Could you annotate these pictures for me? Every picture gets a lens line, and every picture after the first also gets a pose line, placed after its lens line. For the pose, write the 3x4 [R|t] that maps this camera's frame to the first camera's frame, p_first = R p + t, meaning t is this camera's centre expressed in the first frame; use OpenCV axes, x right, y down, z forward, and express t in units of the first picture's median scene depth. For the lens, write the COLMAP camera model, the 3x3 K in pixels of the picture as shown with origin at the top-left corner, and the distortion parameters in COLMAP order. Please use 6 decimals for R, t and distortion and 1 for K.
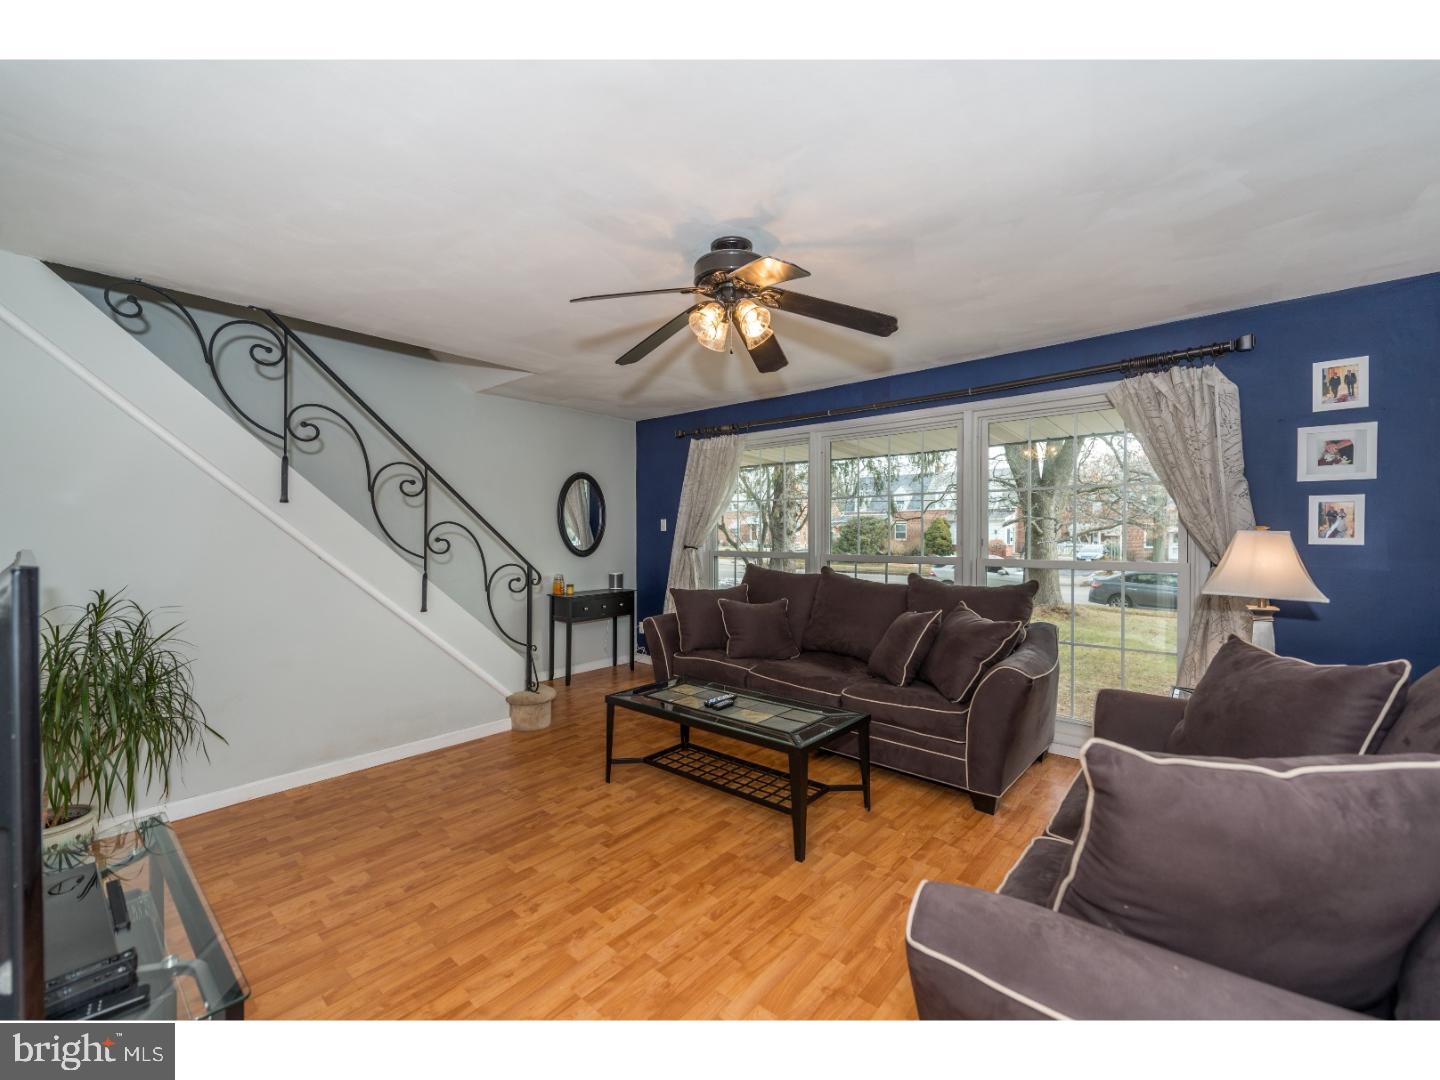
lens RADIAL K [[602.0, 0, 717.2], [0, 602.0, 534.6], [0, 0, 1]] dist [0.001769, -0.000103]
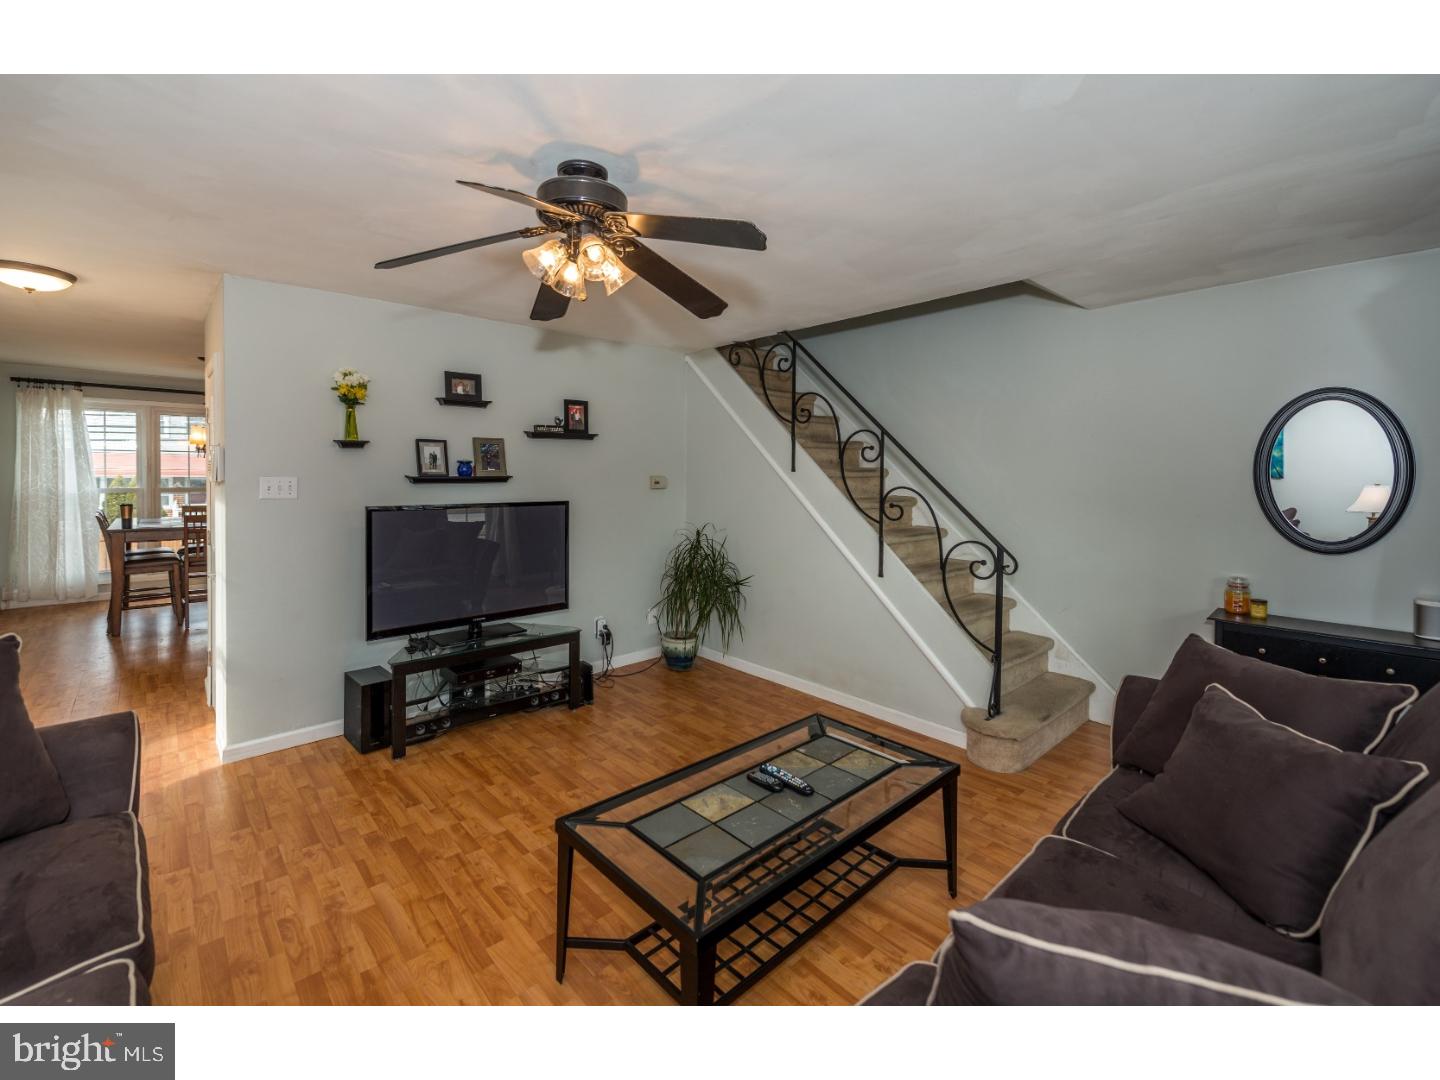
lens RADIAL K [[602.0, 0, 690.8], [0, 602.0, 478.8], [0, 0, 1]] dist [0.001769, -0.000103]
pose [[-0.124619, 0.008366, -0.992169, 0.626636], [-0.009526, 0.999908, 0.009628, -0.047627], [0.992159, 0.010651, -0.124527, 0.938604]]
